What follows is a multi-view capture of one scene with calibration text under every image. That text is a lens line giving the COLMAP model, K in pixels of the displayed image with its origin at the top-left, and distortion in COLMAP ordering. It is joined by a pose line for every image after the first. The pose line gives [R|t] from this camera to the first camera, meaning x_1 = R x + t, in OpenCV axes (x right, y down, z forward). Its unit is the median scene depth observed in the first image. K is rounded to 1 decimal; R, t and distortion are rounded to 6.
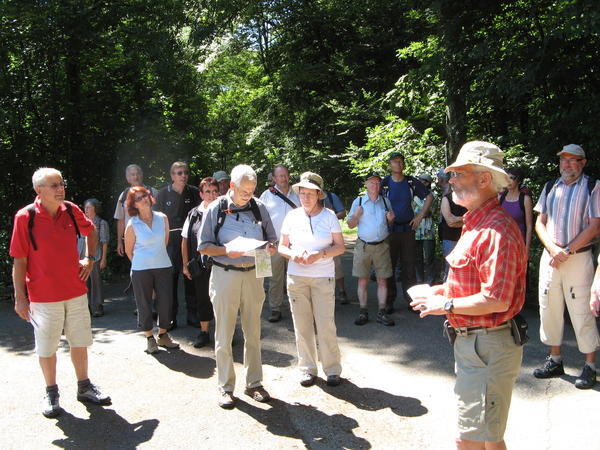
lens RADIAL K [[670.3, 0, 299.0], [0, 670.3, 225.9], [0, 0, 1]] dist [-0.238116, 0.322581]
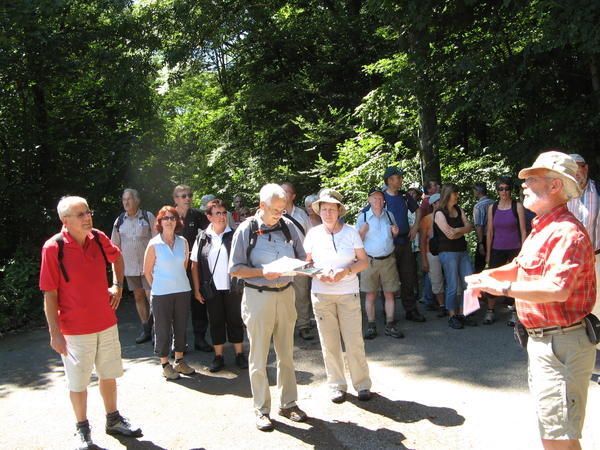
lens RADIAL K [[670.3, 0, 299.0], [0, 670.3, 225.9], [0, 0, 1]] dist [-0.238116, 0.322581]
pose [[0.996017, -0.047814, 0.075258, -0.107258], [0.049875, 0.998423, -0.025748, -0.002140], [-0.073909, 0.029399, 0.996832, 0.004170]]
